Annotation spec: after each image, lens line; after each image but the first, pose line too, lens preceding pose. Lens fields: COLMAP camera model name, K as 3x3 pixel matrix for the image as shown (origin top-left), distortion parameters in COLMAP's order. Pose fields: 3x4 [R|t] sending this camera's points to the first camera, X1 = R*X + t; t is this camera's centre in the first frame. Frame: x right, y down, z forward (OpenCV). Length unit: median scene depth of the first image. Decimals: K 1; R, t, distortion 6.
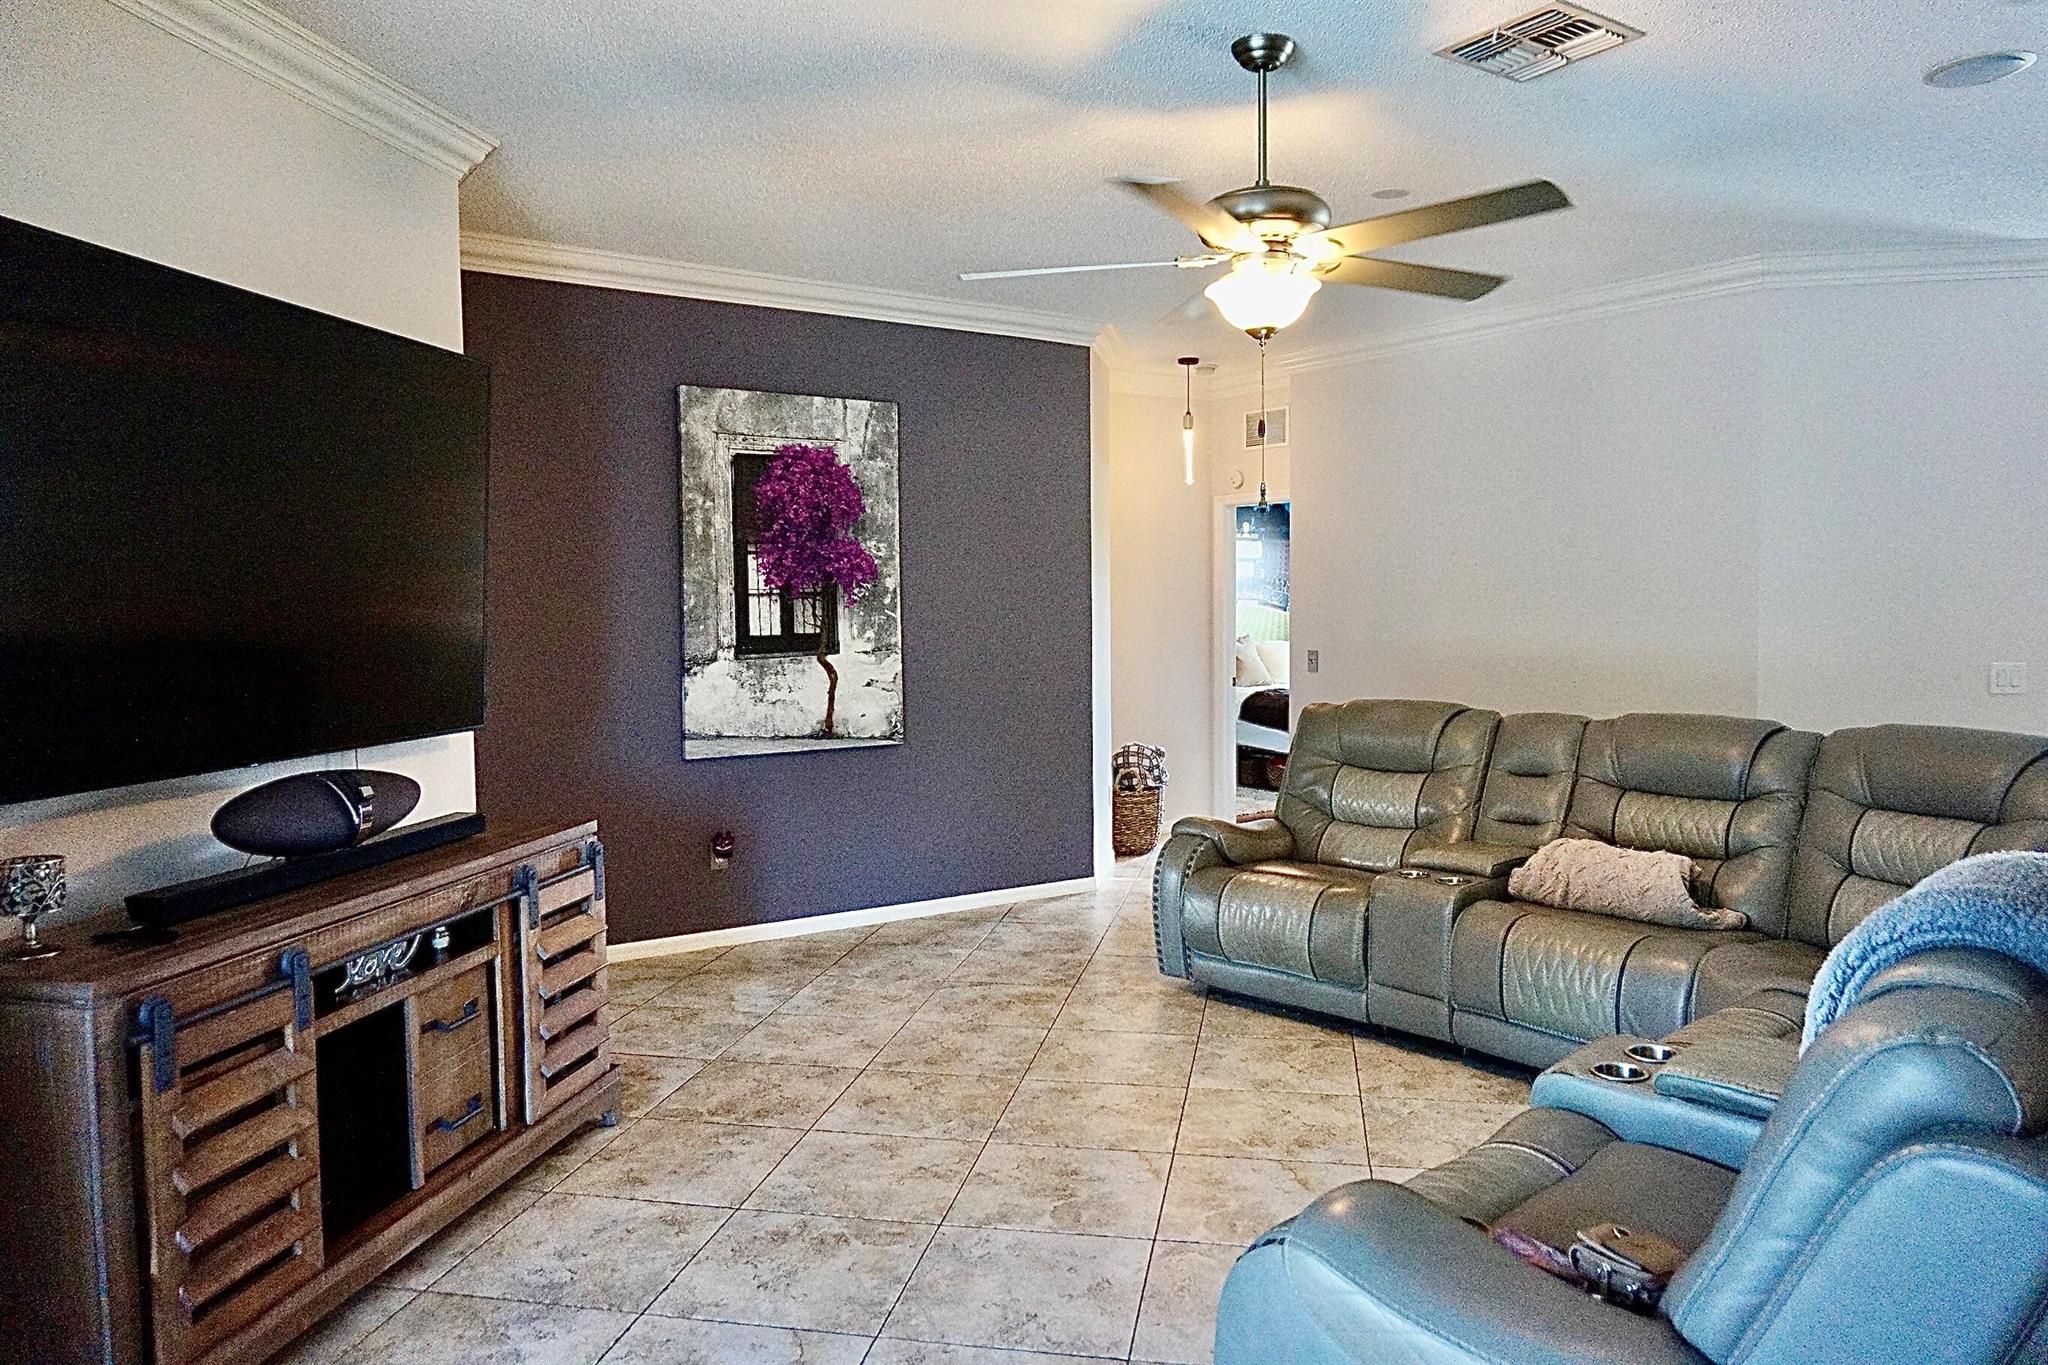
lens RADIAL K [[1426.9, 0, 1030.0], [0, 1426.9, 685.5], [0, 0, 1]] dist [-0.008820, 0.006933]
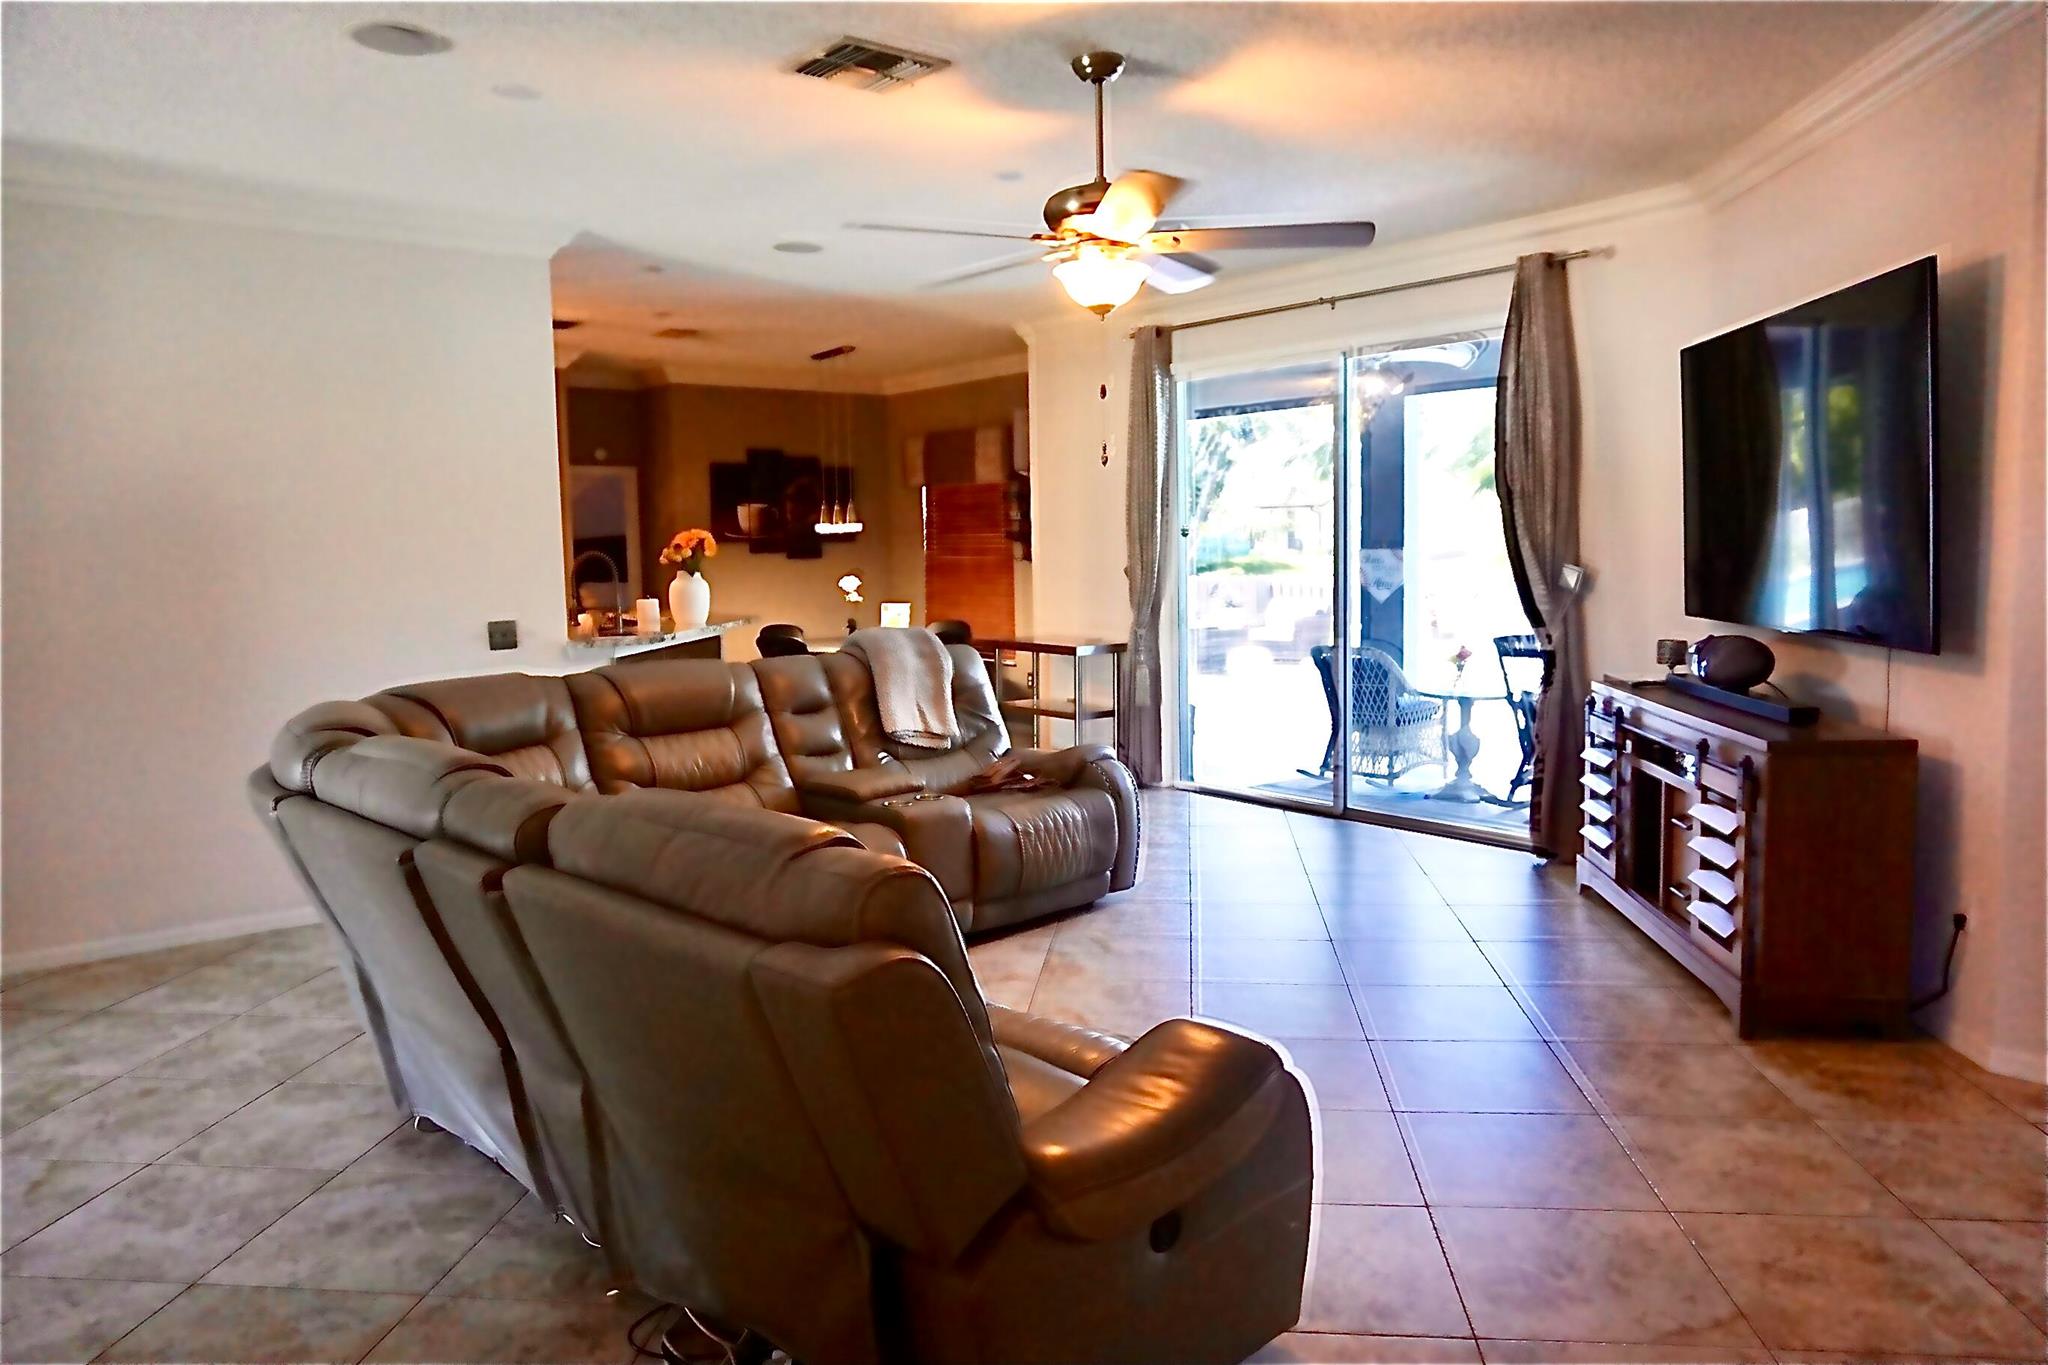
lens RADIAL K [[1345.1, 0, 1033.4], [0, 1345.1, 674.9], [0, 0, 1]] dist [-0.017805, 0.004288]
pose [[-0.997061, 0.025397, -0.072284, 0.183508], [0.013855, 0.987674, 0.155912, -0.069849], [0.075352, 0.154452, -0.985123, 1.245425]]
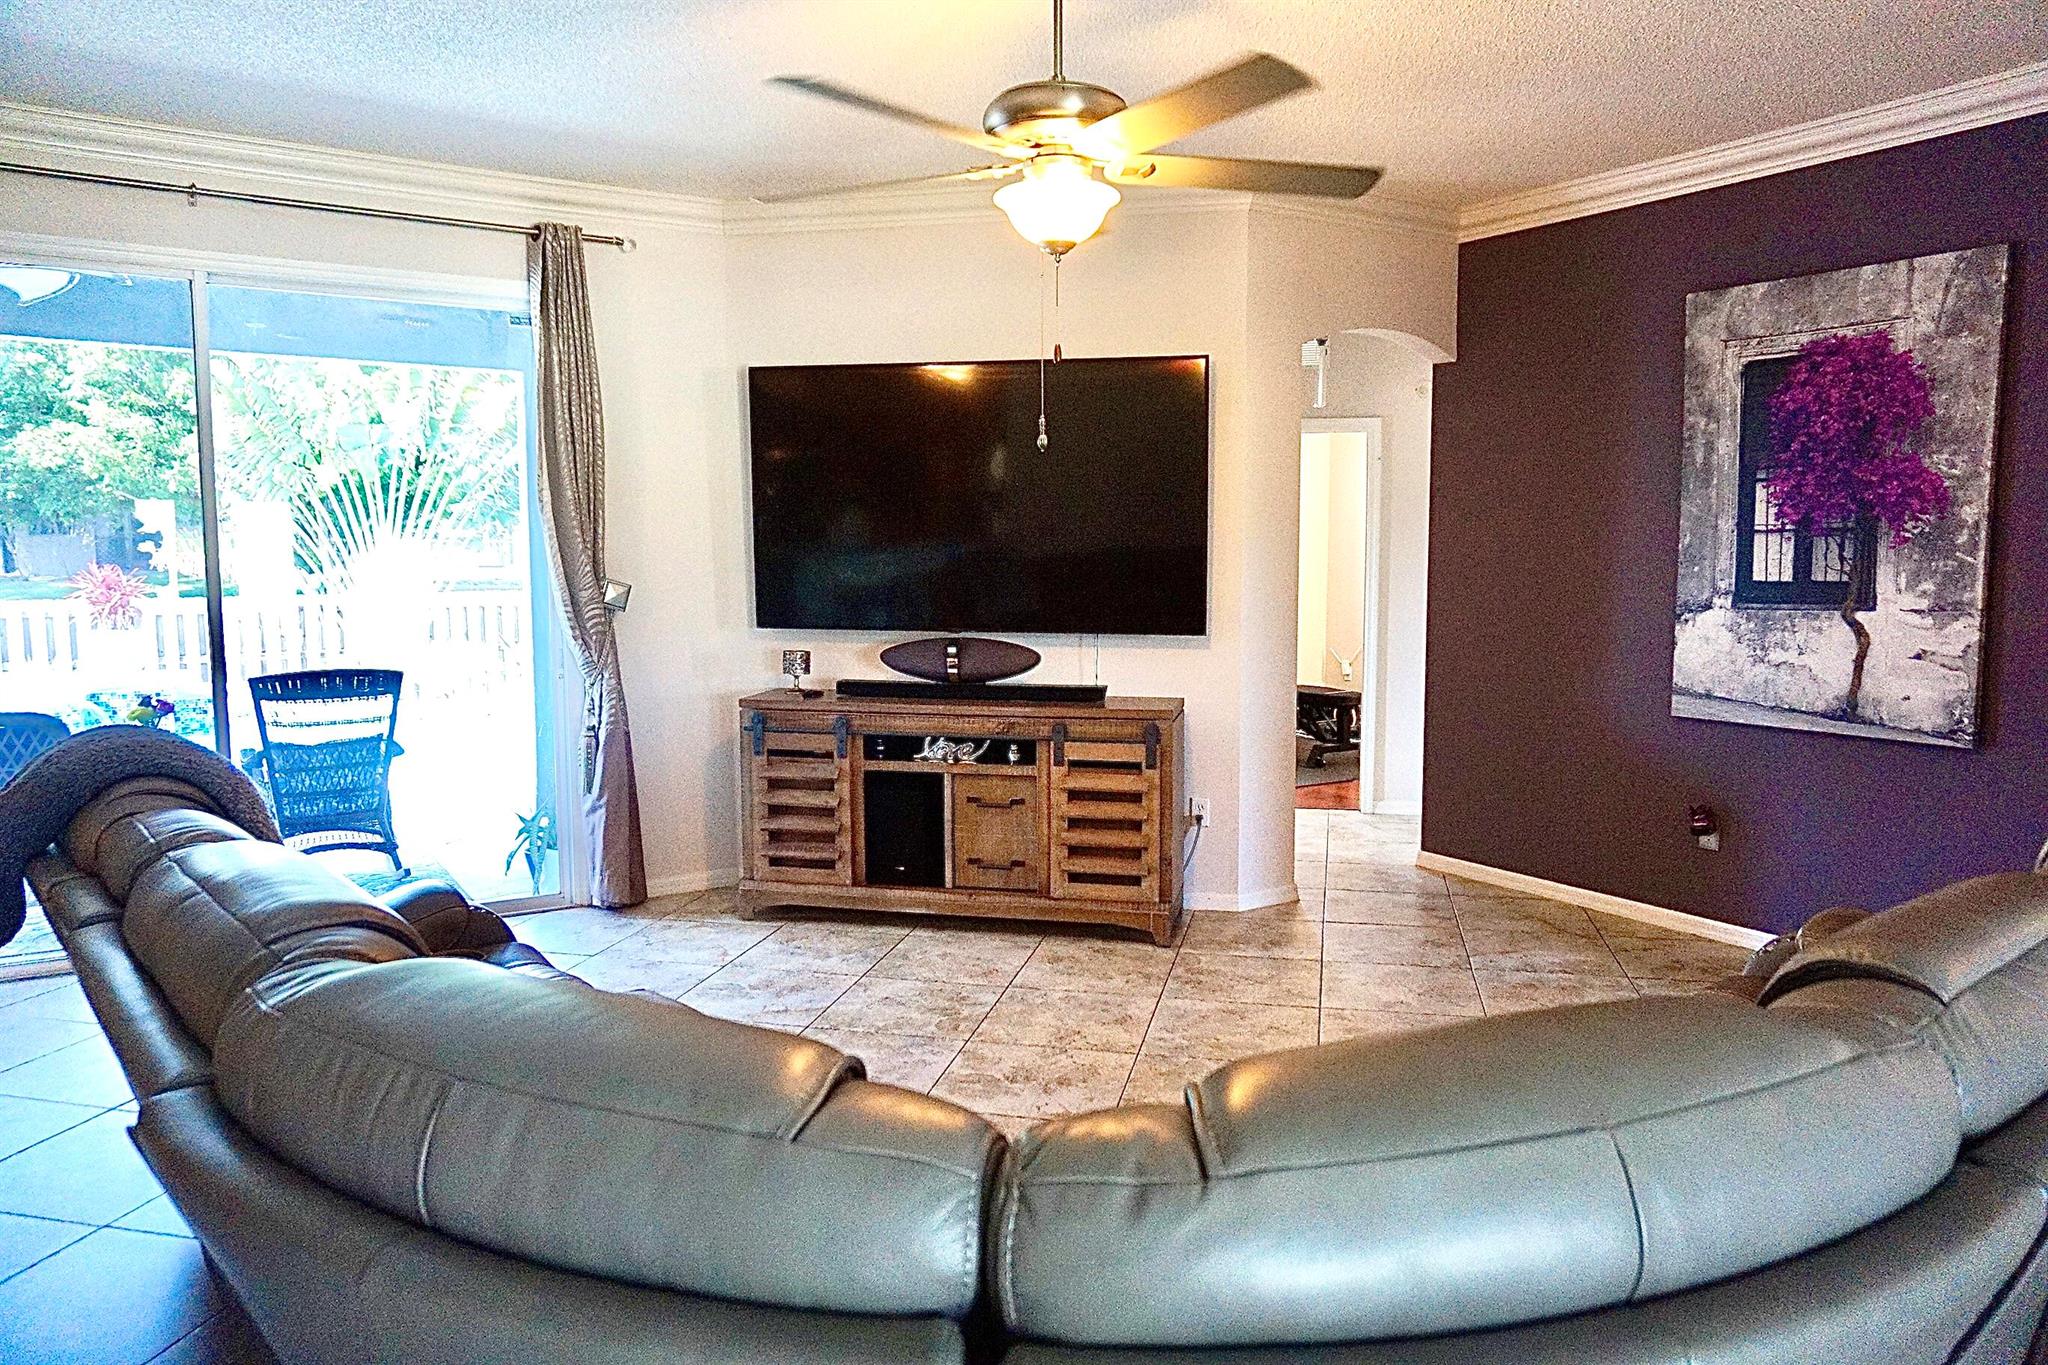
lens RADIAL K [[1406.3, 0, 1016.9], [0, 1406.3, 672.3], [0, 0, 1]] dist [0.004421, 0.003291]
pose [[-0.048959, 0.098747, -0.993907, 0.639726], [-0.058216, 0.993127, 0.101537, -0.040142], [0.997103, 0.062833, -0.042874, 0.607814]]
